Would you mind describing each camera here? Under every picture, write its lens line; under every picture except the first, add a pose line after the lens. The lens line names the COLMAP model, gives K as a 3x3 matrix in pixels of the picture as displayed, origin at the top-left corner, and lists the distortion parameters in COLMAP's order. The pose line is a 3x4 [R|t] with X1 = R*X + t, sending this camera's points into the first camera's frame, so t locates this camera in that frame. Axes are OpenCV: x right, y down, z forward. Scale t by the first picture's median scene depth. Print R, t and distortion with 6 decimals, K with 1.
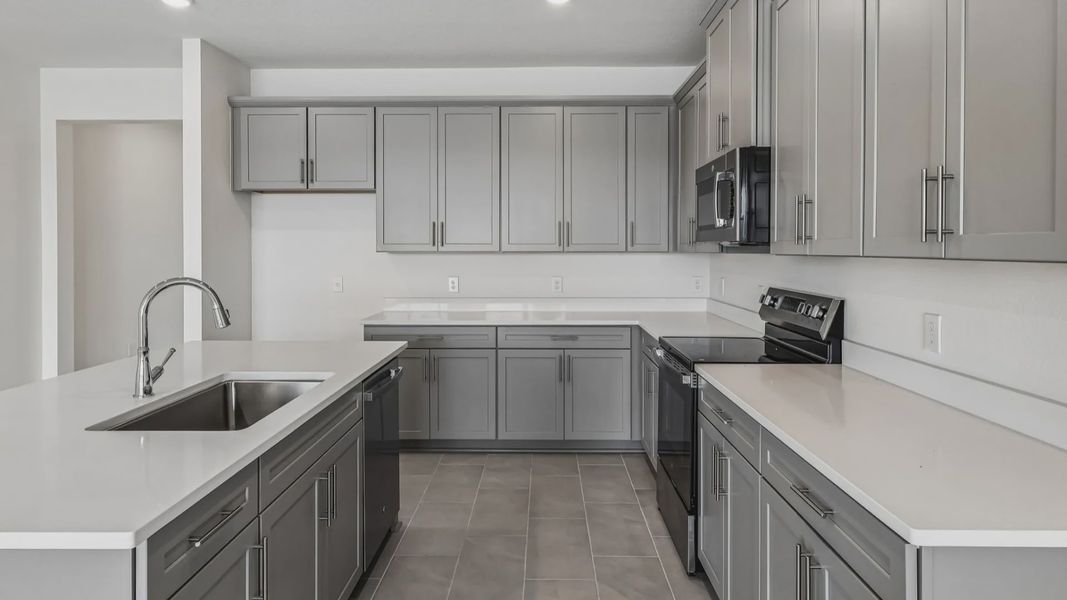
lens RADIAL K [[621.8, 0, 531.4], [0, 621.8, 252.1], [0, 0, 1]] dist [-0.001506, -0.000123]
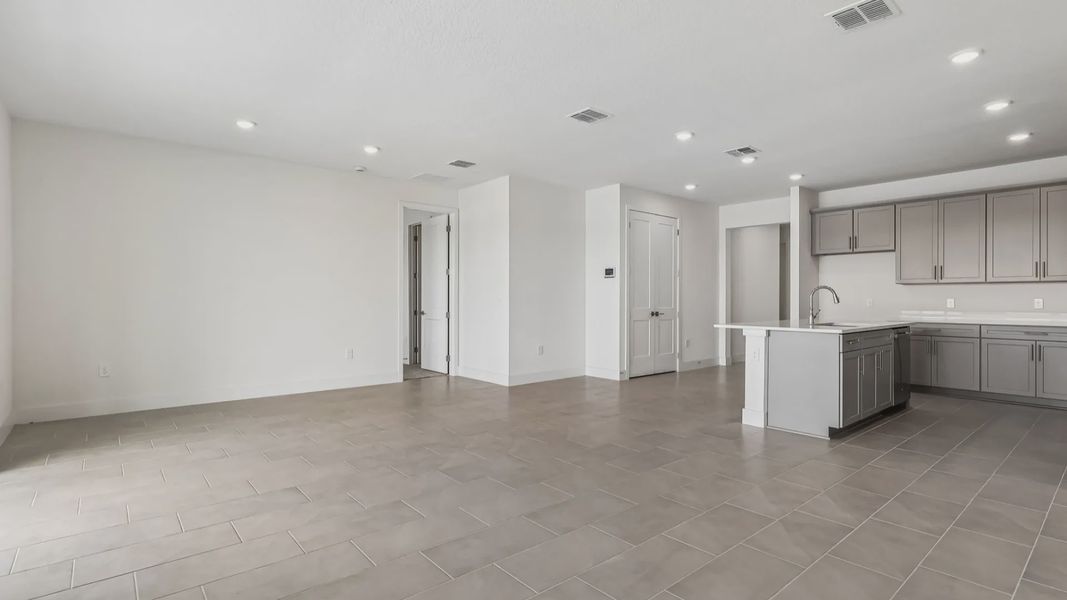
lens RADIAL K [[503.6, 0, 533.5], [0, 503.6, 300.0], [0, 0, 1]] dist [-0.000206, 0.000177]
pose [[0.658110, 0.003432, -0.752914, 0.172823], [-0.005918, 0.999982, -0.000615, 0.057336], [0.752899, 0.004861, 0.658119, -0.813386]]
